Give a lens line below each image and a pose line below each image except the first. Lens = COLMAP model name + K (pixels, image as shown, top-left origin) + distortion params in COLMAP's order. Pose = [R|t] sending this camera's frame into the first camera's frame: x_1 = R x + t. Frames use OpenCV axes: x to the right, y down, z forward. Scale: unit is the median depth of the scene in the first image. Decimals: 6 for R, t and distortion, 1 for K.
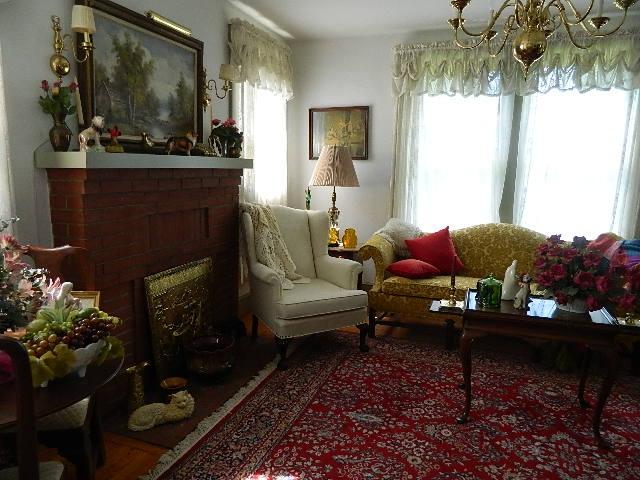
lens RADIAL K [[478.7, 0, 320.0], [0, 478.7, 240.0], [0, 0, 1]] dist [0.013509, -0.003283]
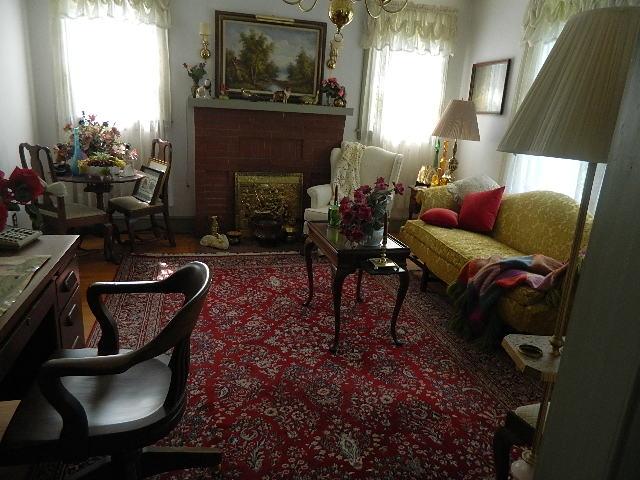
lens RADIAL K [[478.7, 0, 320.0], [0, 478.7, 240.0], [0, 0, 1]] dist [0.013509, -0.003283]
pose [[0.558716, 0.241768, -0.793338, 1.195967], [-0.177981, 0.969234, 0.170027, -0.031623], [0.810036, 0.046202, 0.584557, 0.212673]]
